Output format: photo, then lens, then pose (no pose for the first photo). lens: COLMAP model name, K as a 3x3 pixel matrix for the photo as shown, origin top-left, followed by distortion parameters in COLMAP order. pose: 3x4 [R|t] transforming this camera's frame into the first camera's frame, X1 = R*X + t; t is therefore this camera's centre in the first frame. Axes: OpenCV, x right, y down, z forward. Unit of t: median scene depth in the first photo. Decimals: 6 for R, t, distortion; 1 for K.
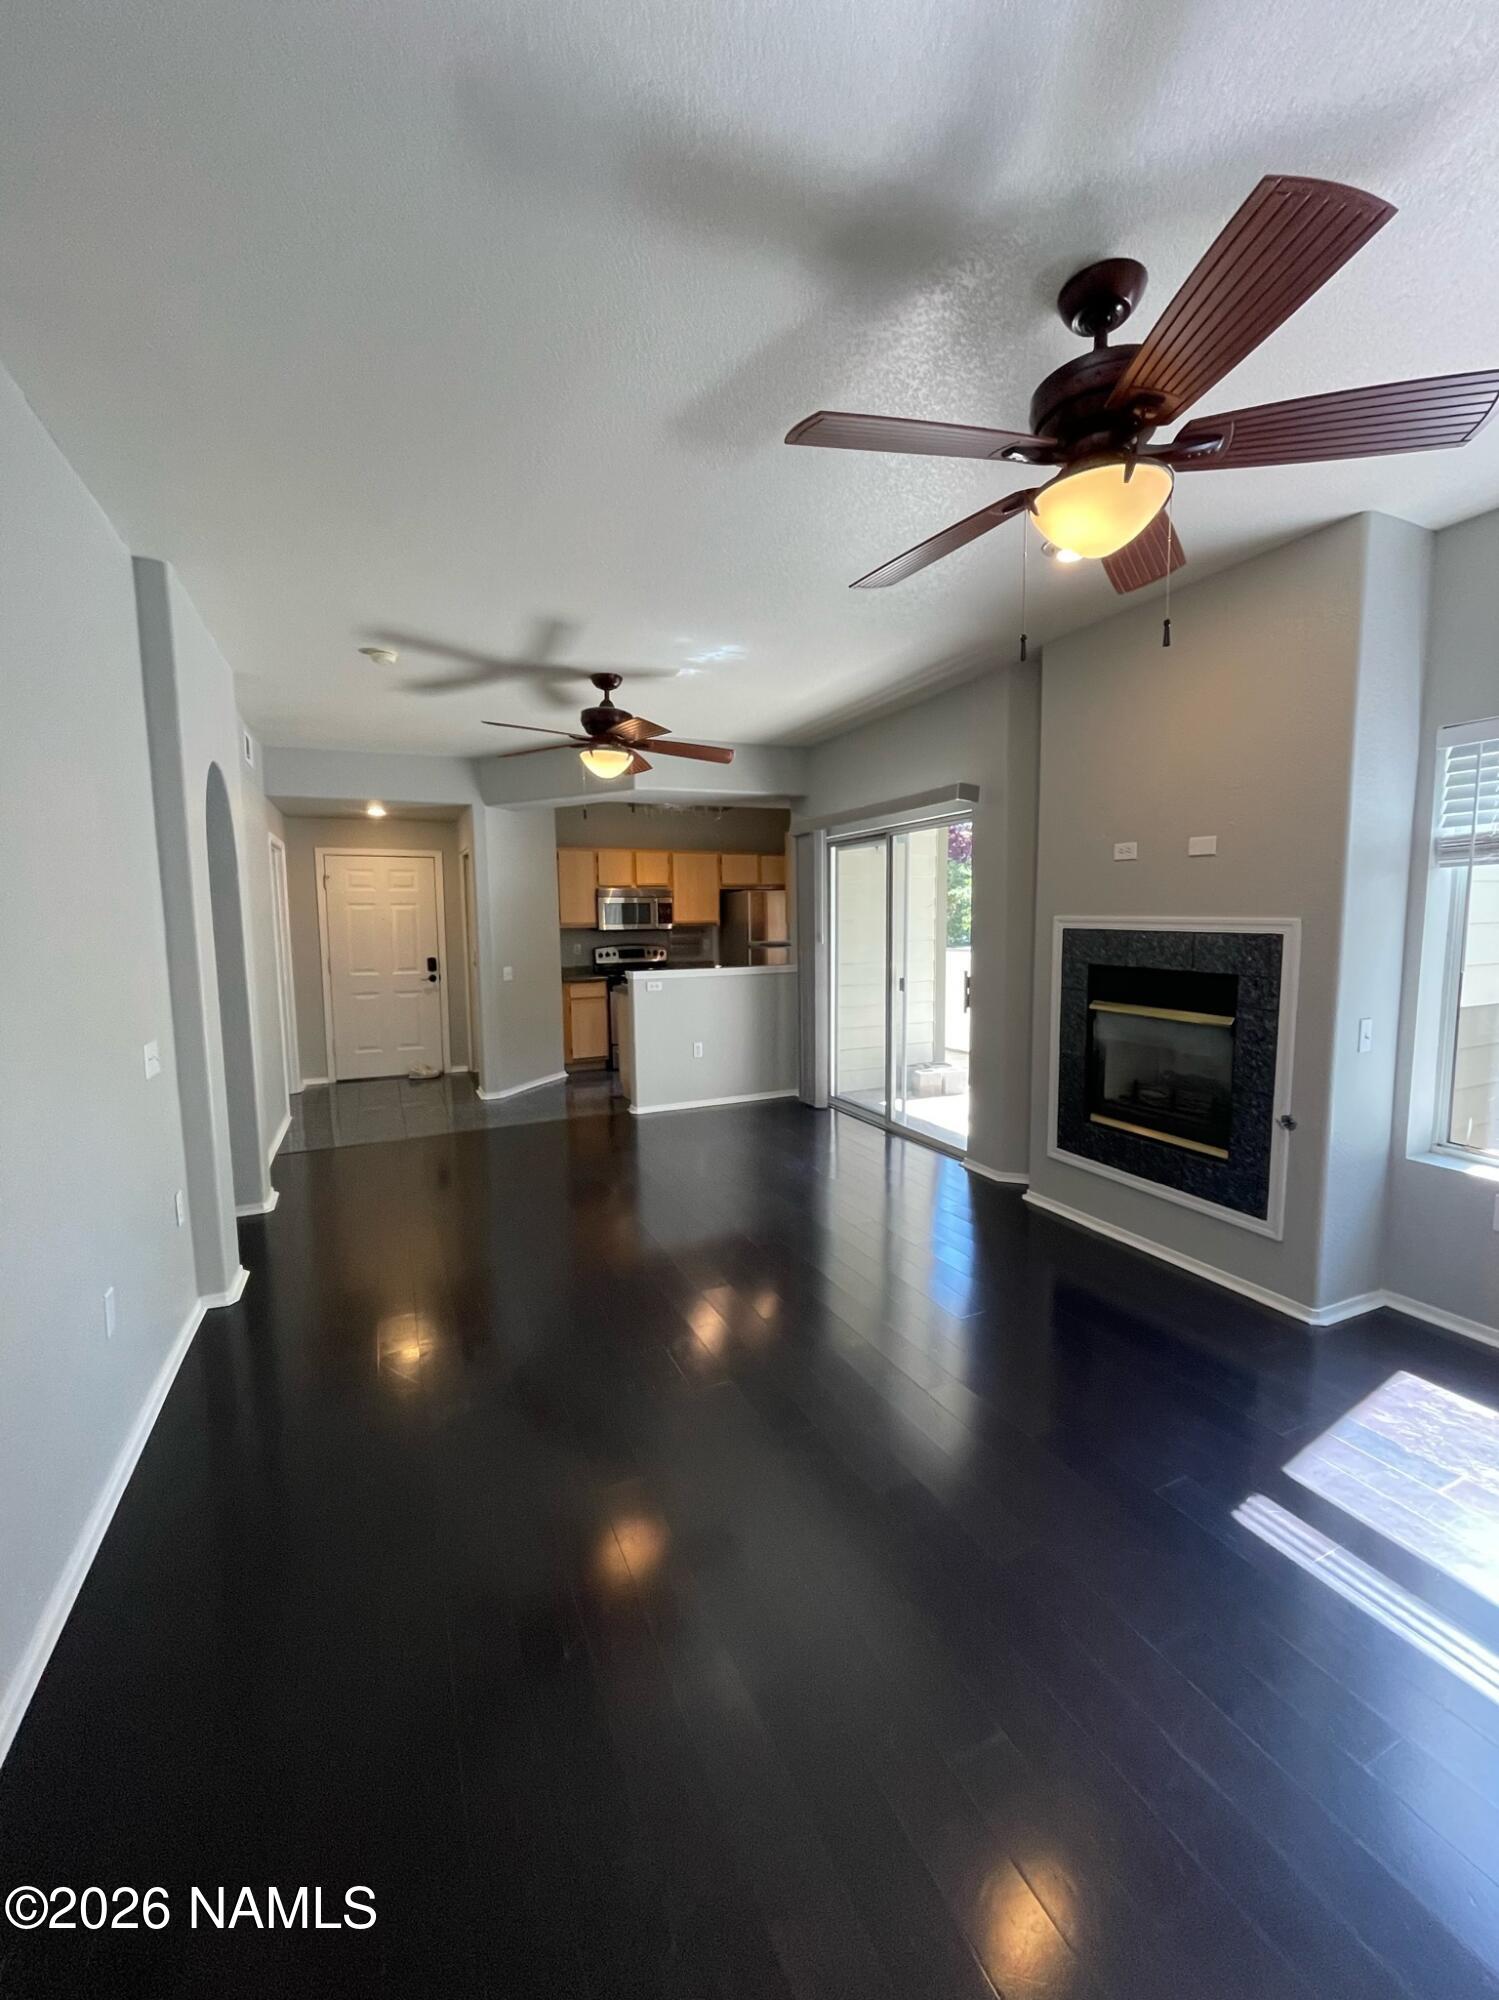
lens RADIAL K [[800.1, 0, 760.0], [0, 800.1, 999.7], [0, 0, 1]] dist [-0.002778, -0.000647]
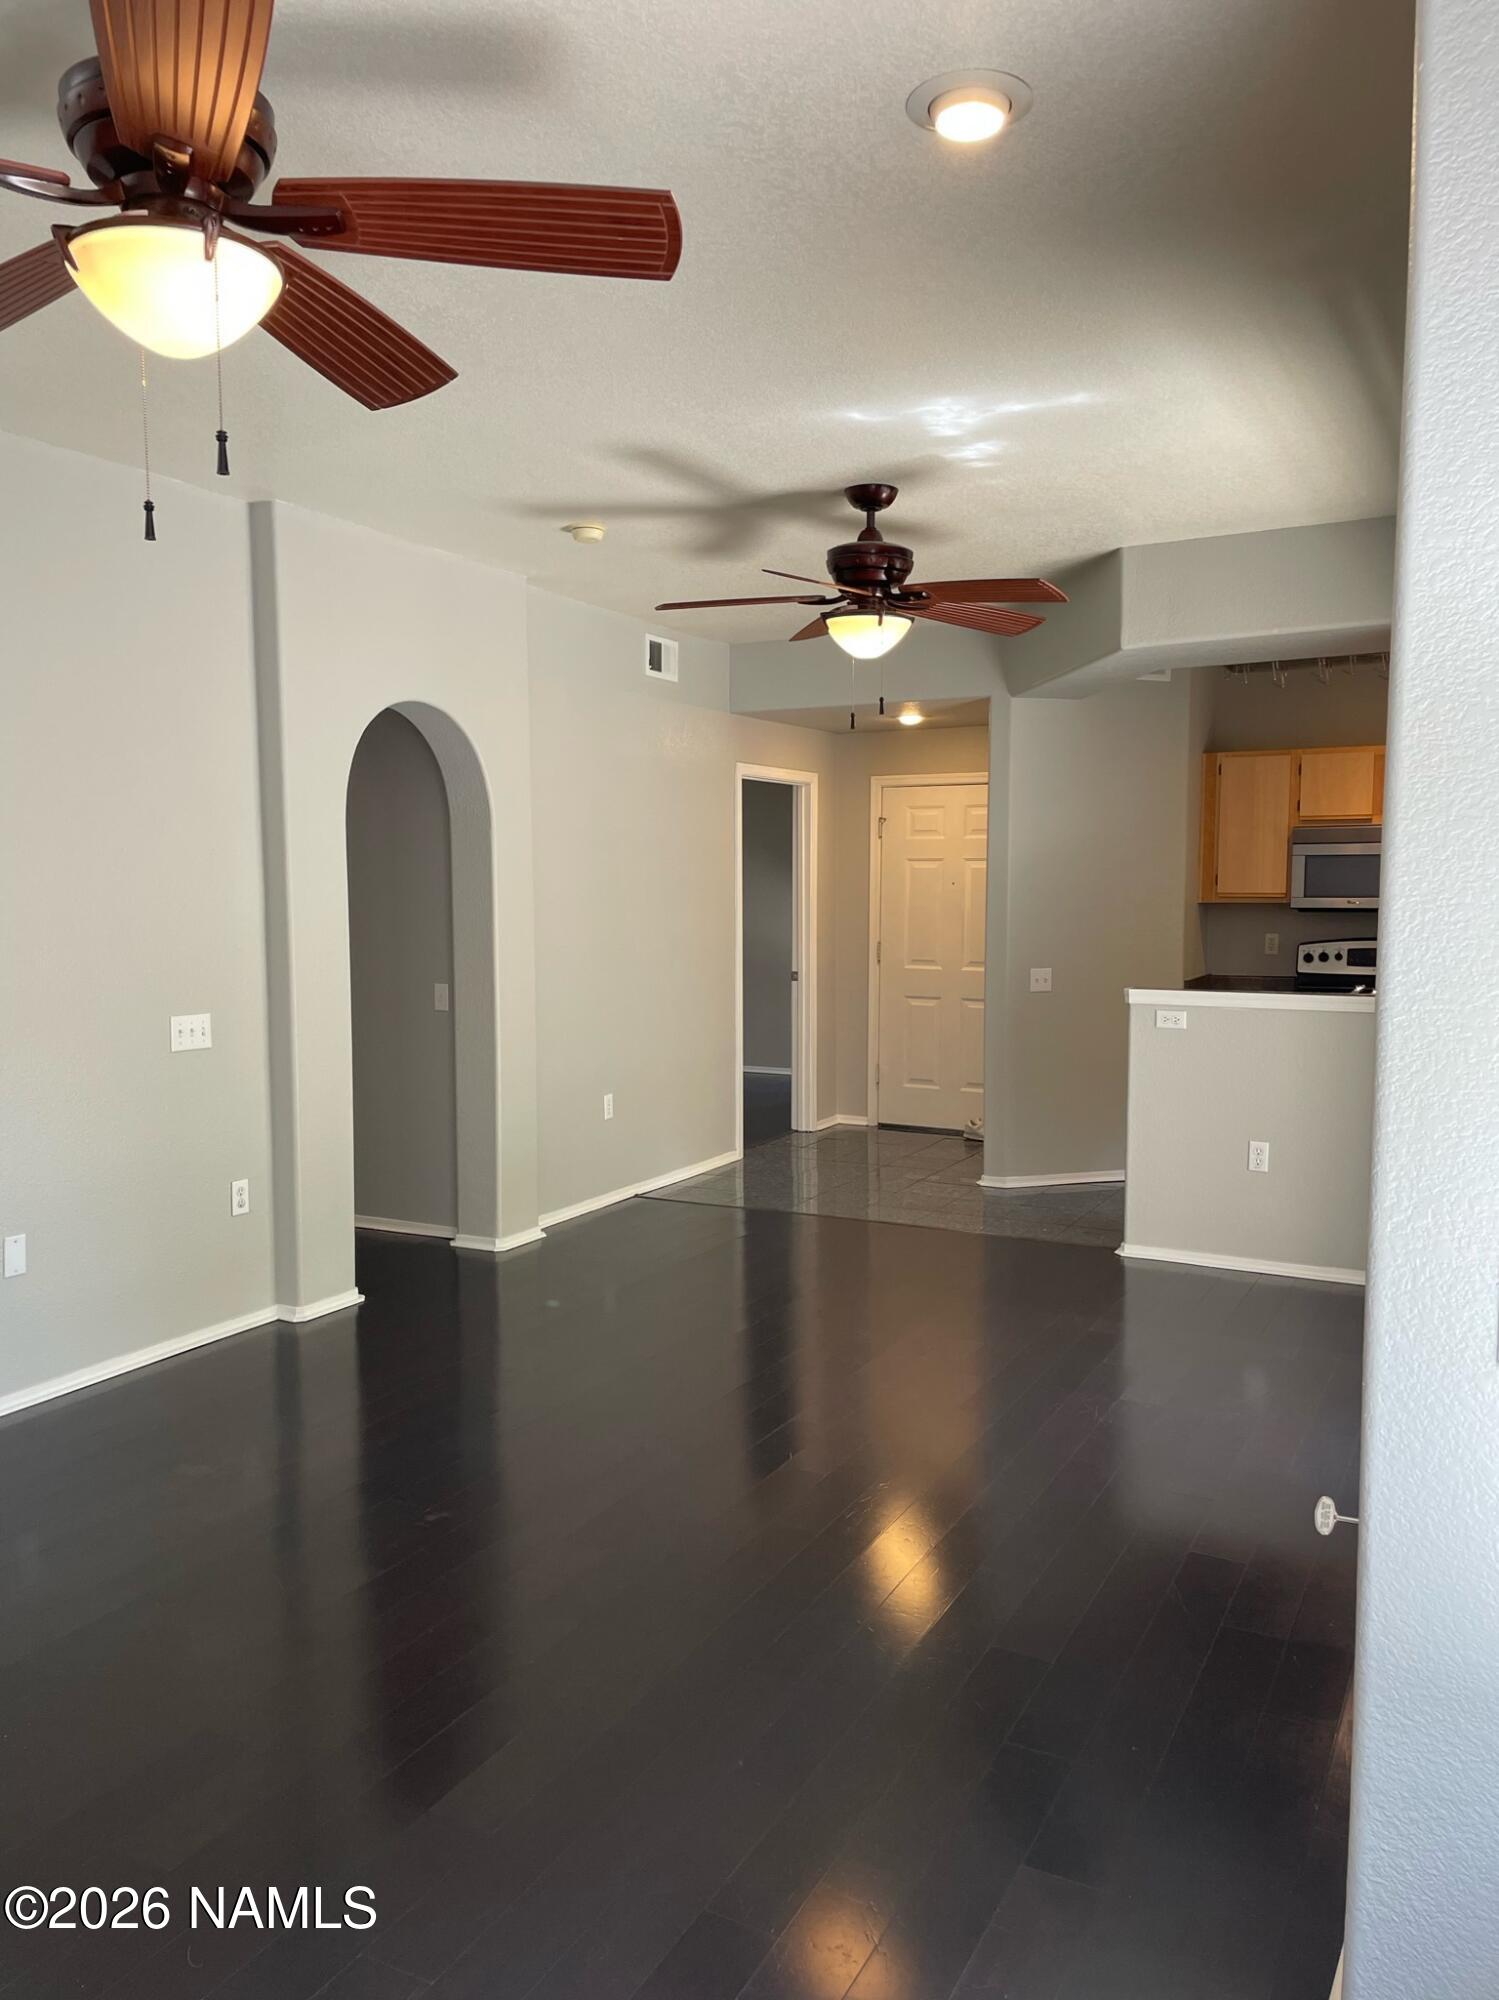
lens RADIAL K [[1480.5, 0, 734.6], [0, 1480.5, 997.8], [0, 0, 1]] dist [0.051442, -0.023786]
pose [[0.607026, 0.074533, -0.791179, 0.413936], [-0.089016, 0.995704, 0.025503, -0.026930], [0.789681, 0.054946, 0.611053, 0.161598]]
